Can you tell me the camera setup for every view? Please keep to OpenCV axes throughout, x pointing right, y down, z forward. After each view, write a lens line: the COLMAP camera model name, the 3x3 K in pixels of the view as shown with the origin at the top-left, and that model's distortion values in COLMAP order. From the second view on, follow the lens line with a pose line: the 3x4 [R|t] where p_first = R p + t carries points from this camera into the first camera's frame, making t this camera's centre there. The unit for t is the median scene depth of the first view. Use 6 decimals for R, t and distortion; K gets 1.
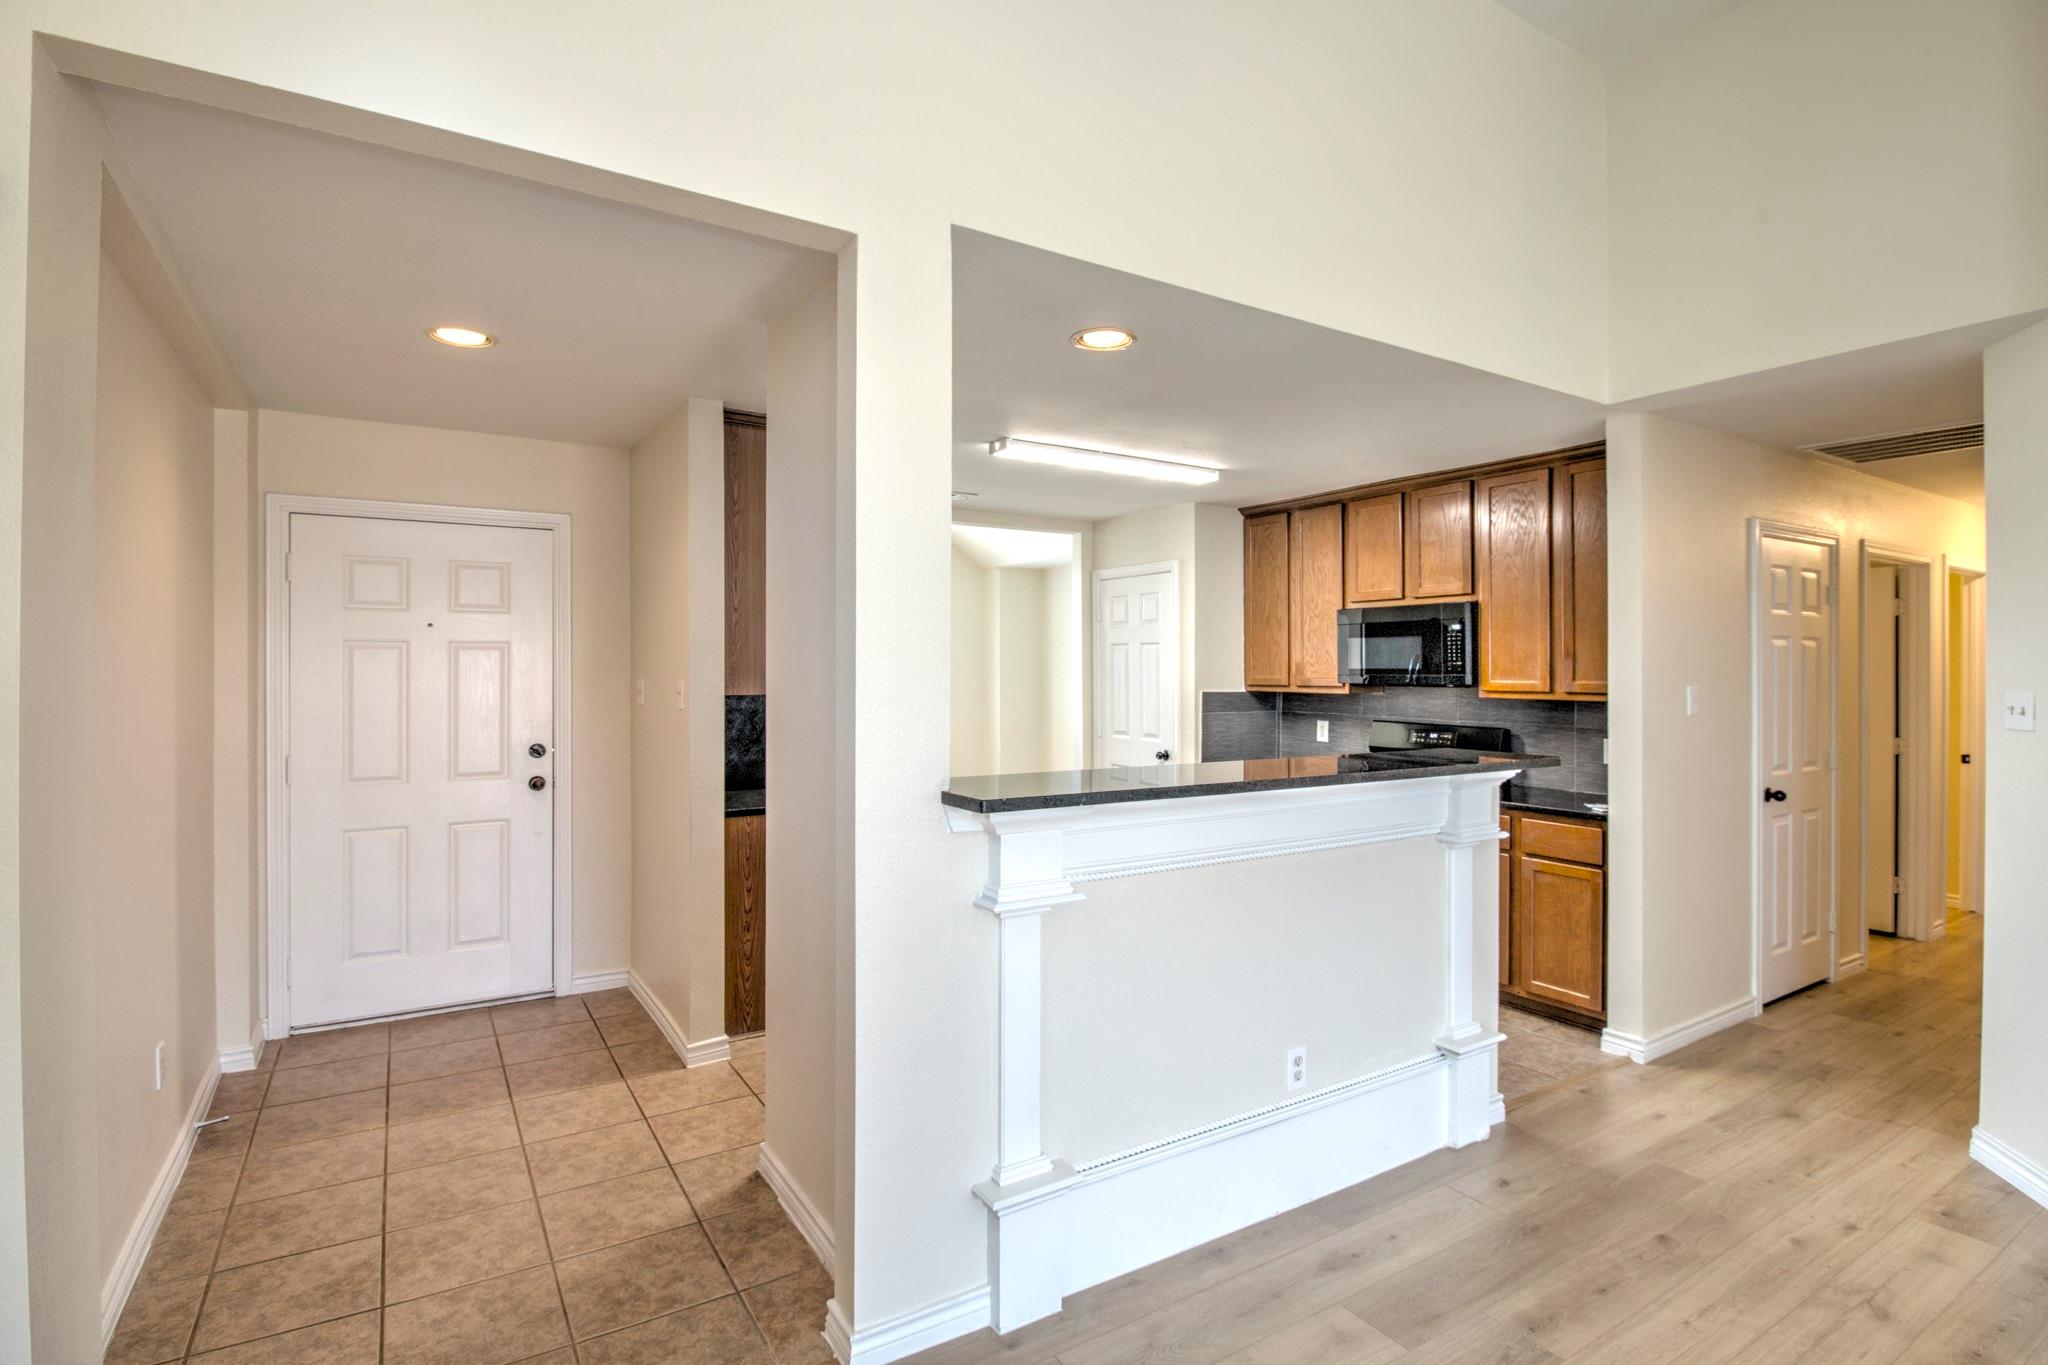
lens RADIAL K [[968.1, 0, 1021.1], [0, 968.1, 668.6], [0, 0, 1]] dist [0.009173, -0.012321]
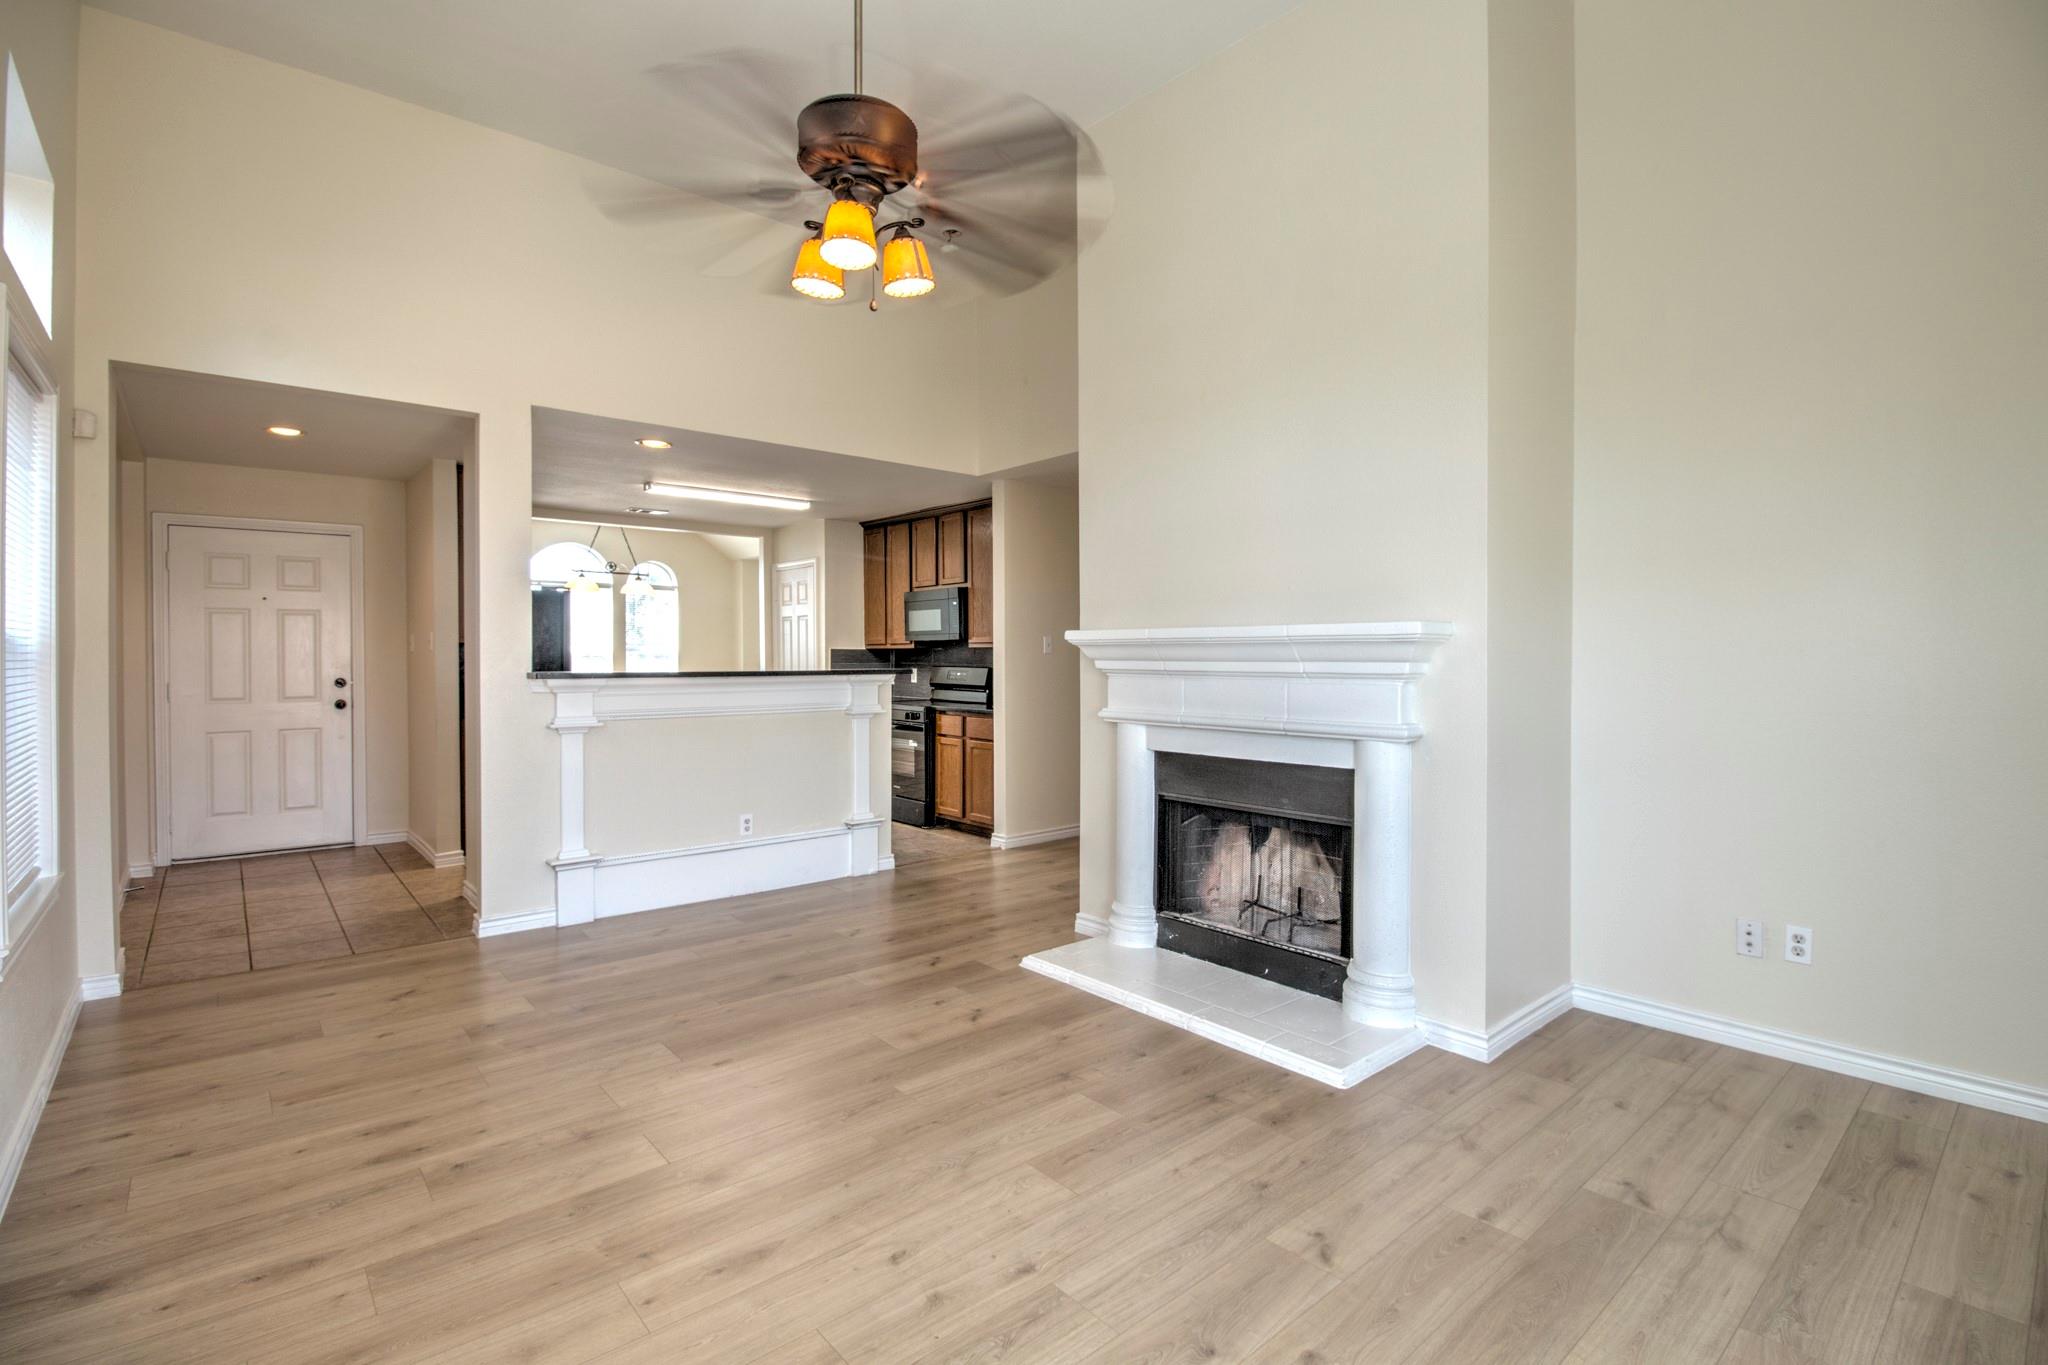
lens RADIAL K [[968.1, 0, 982.3], [0, 968.1, 667.3], [0, 0, 1]] dist [0.009173, -0.012321]
pose [[0.994964, -0.002817, 0.100193, 0.353072], [0.001588, 0.999923, 0.012340, 0.044930], [-0.100220, -0.012119, 0.994891, -0.618033]]
